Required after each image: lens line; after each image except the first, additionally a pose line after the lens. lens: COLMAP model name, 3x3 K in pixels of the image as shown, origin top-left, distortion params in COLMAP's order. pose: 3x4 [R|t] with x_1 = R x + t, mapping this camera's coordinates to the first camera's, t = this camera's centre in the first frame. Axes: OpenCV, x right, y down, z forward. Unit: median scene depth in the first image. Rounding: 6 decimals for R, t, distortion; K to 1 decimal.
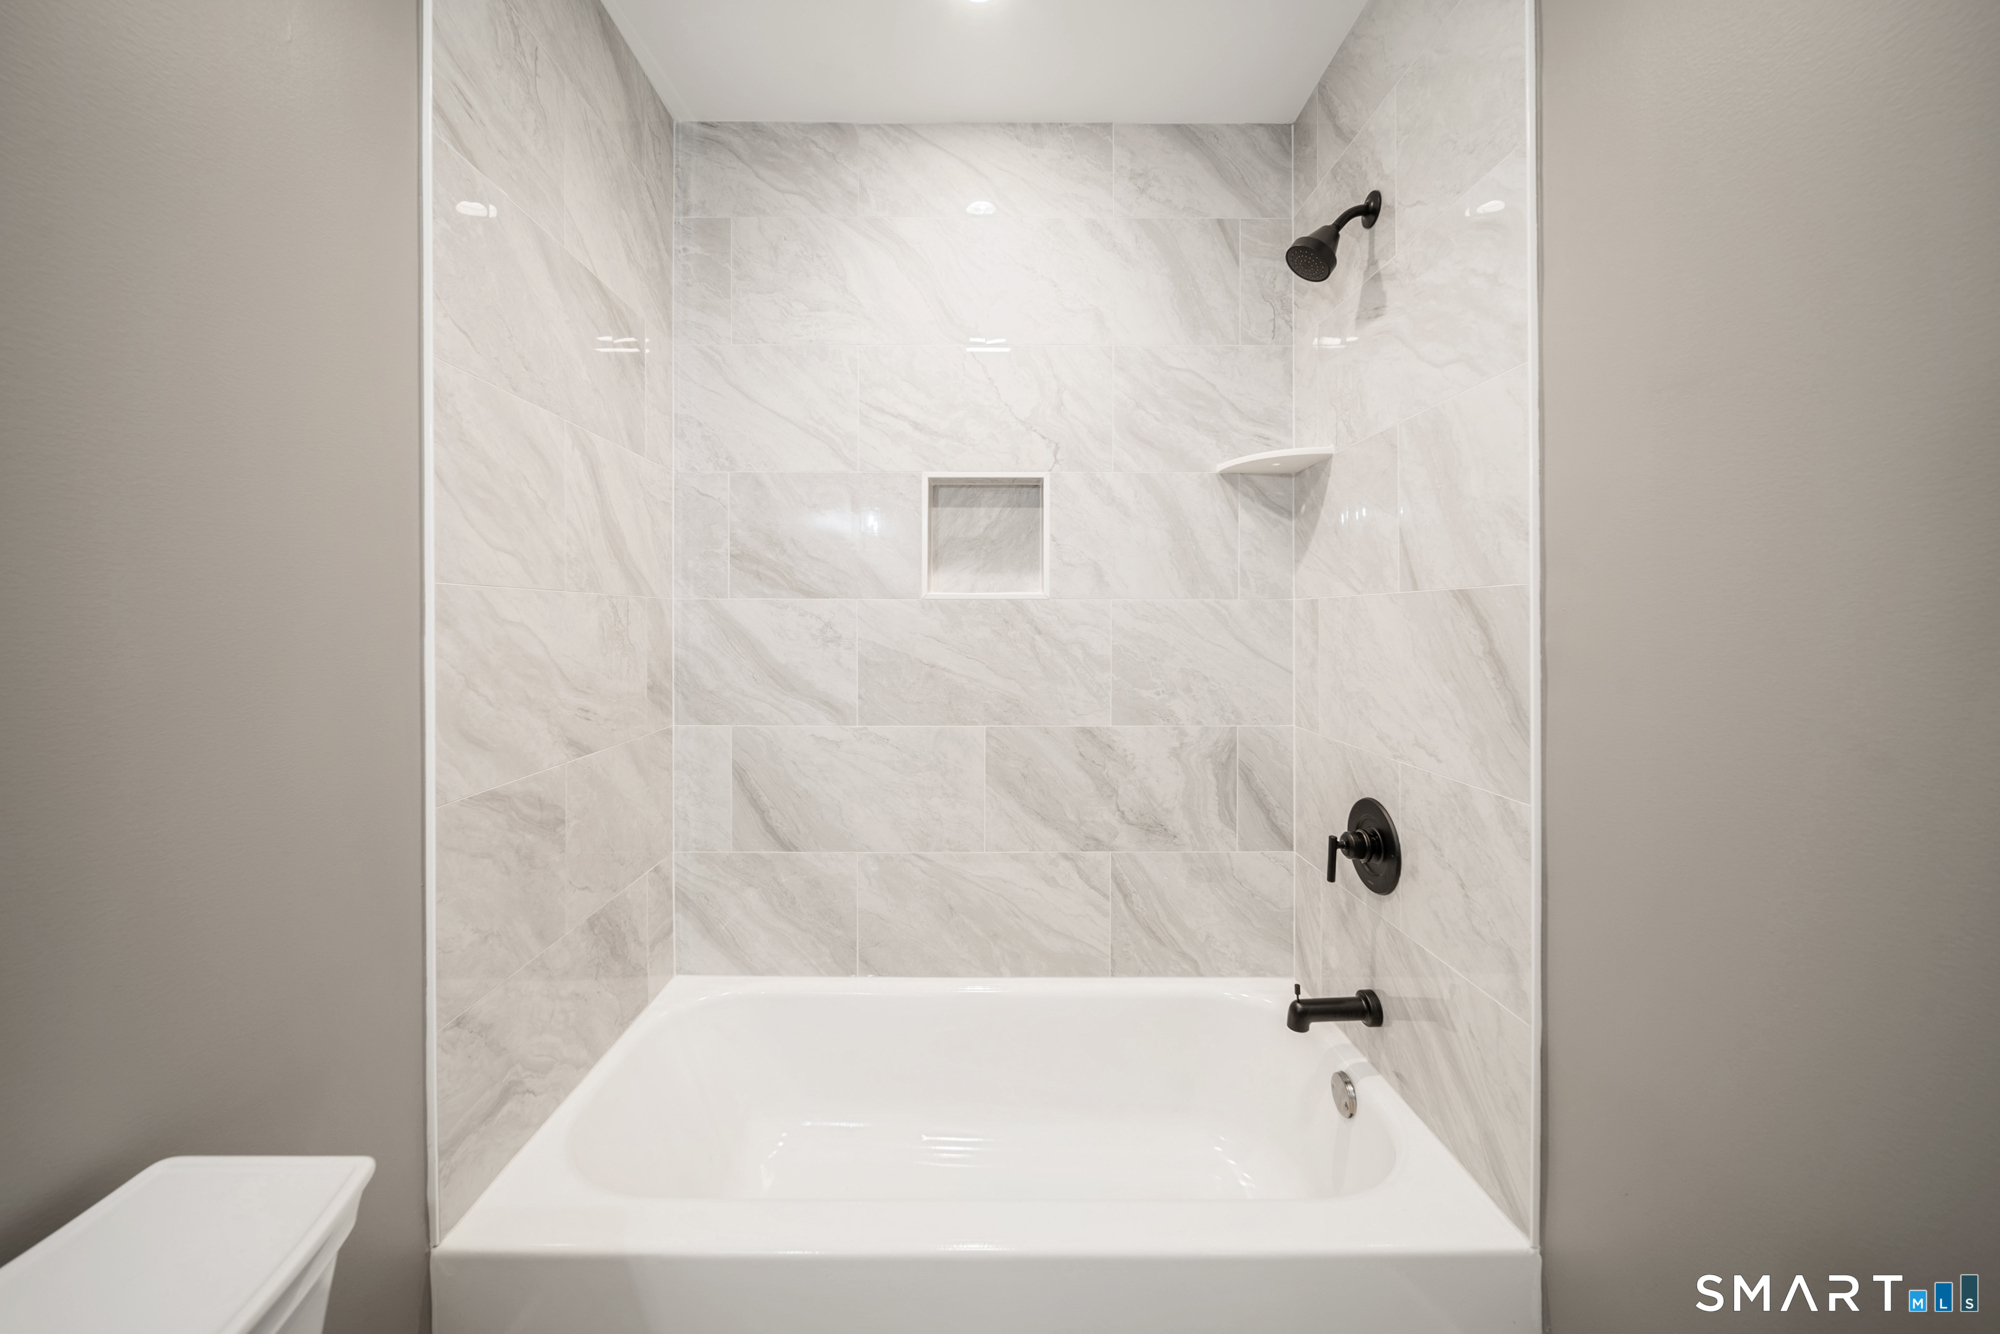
lens RADIAL K [[719.9, 0, 994.1], [0, 719.9, 626.3], [0, 0, 1]] dist [0.000499, -0.001404]
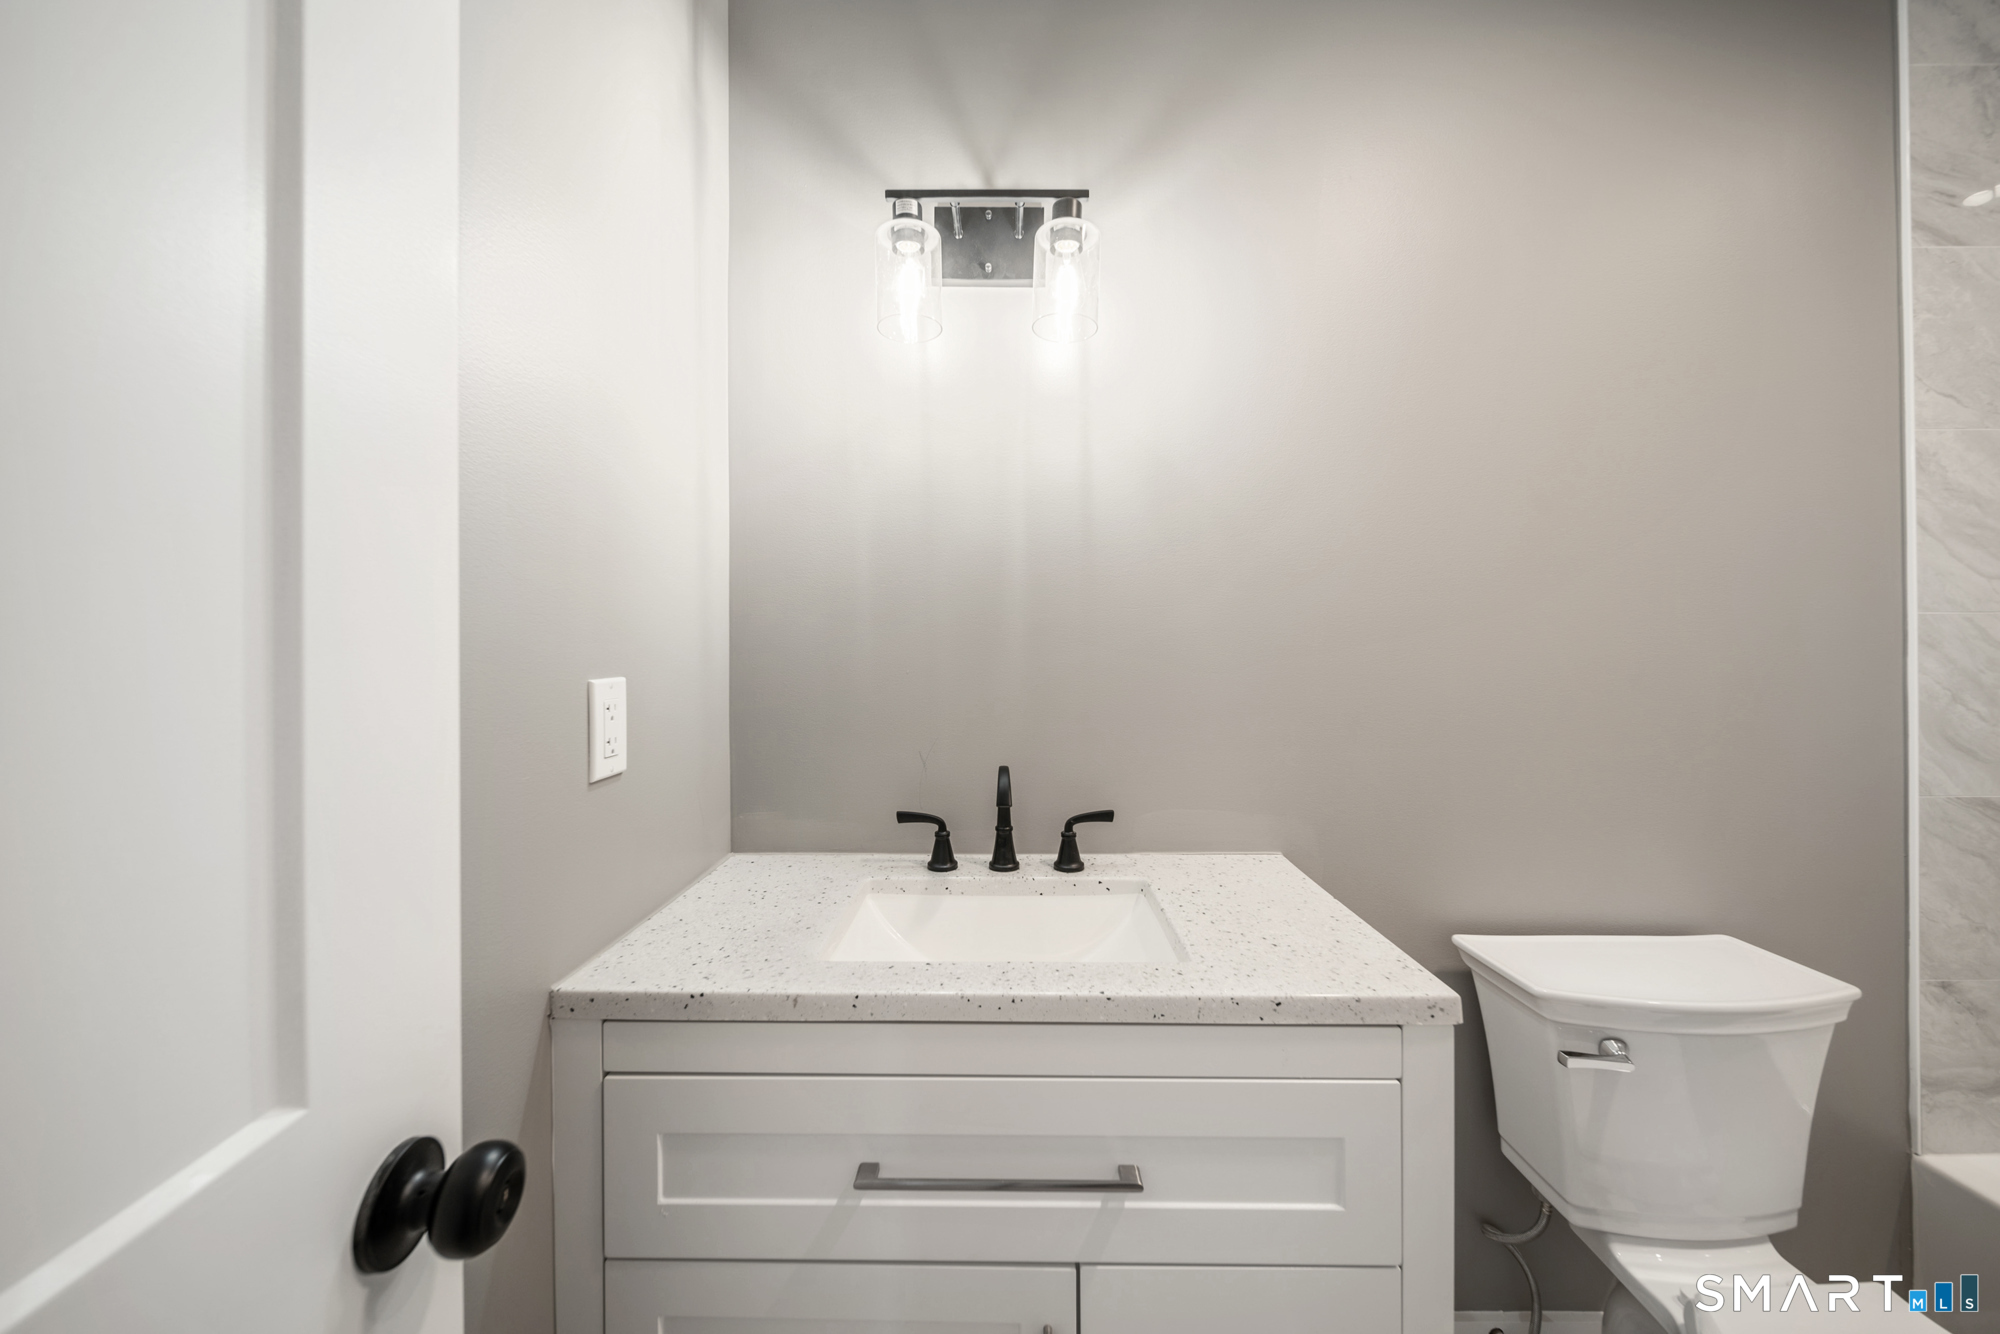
lens RADIAL K [[719.9, 0, 986.6], [0, 719.9, 641.7], [0, 0, 1]] dist [0.000499, -0.001404]
pose [[-0.018570, -0.006816, -0.999804, 0.257963], [-0.005047, 0.999965, -0.006723, 0.002605], [0.999815, 0.004921, -0.018604, -0.306219]]
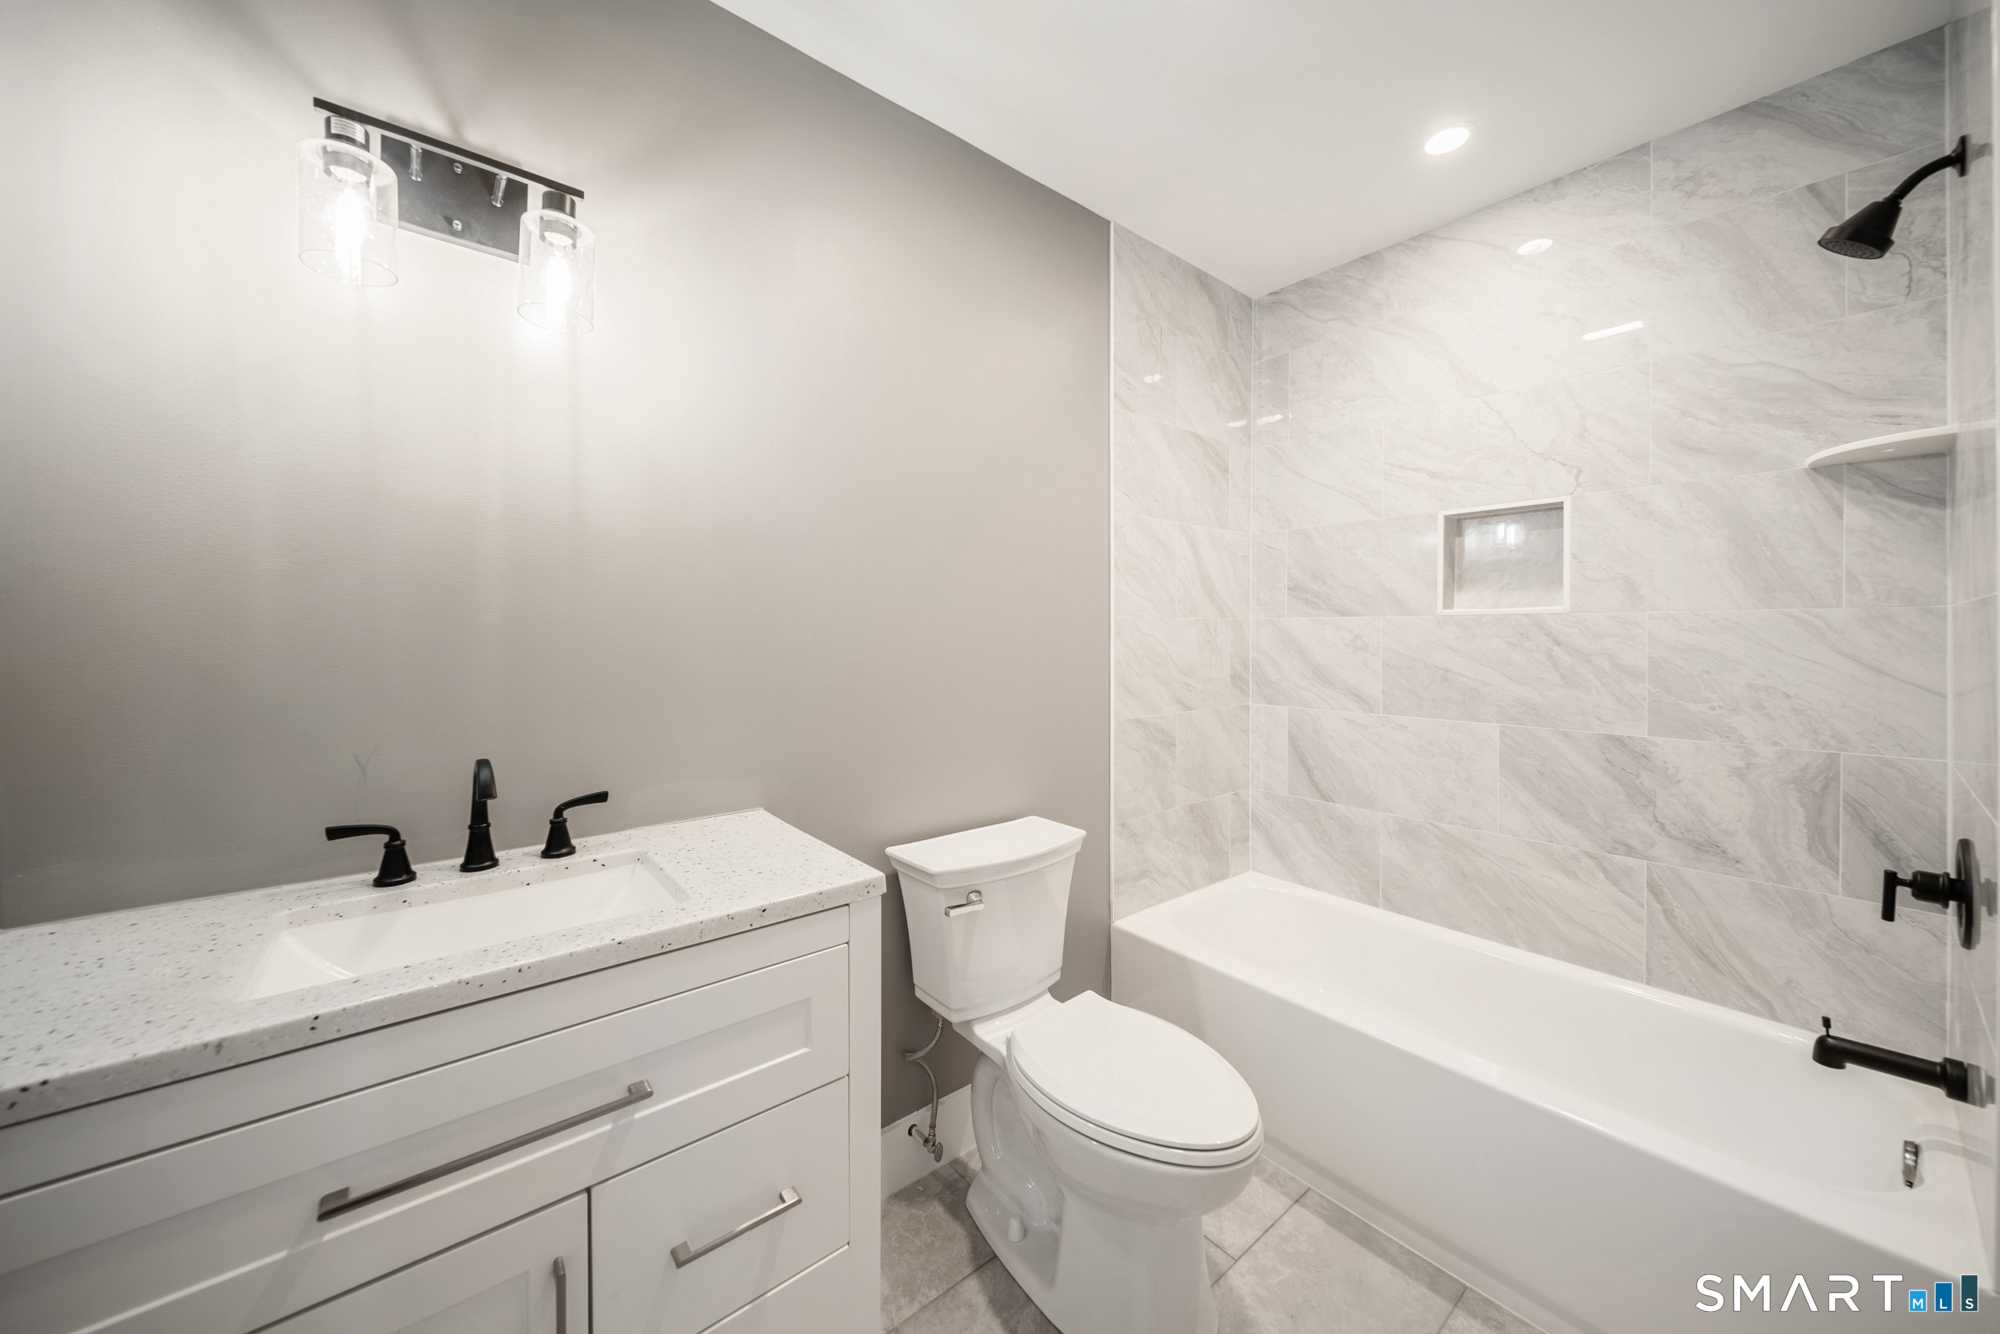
lens RADIAL K [[719.9, 0, 1006.8], [0, 719.9, 635.7], [0, 0, 1]] dist [0.000499, -0.001404]
pose [[0.649272, 0.000191, -0.760556, 0.358401], [-0.004108, 0.999986, -0.003255, 0.003335], [0.760545, 0.005238, 0.649264, -0.353721]]
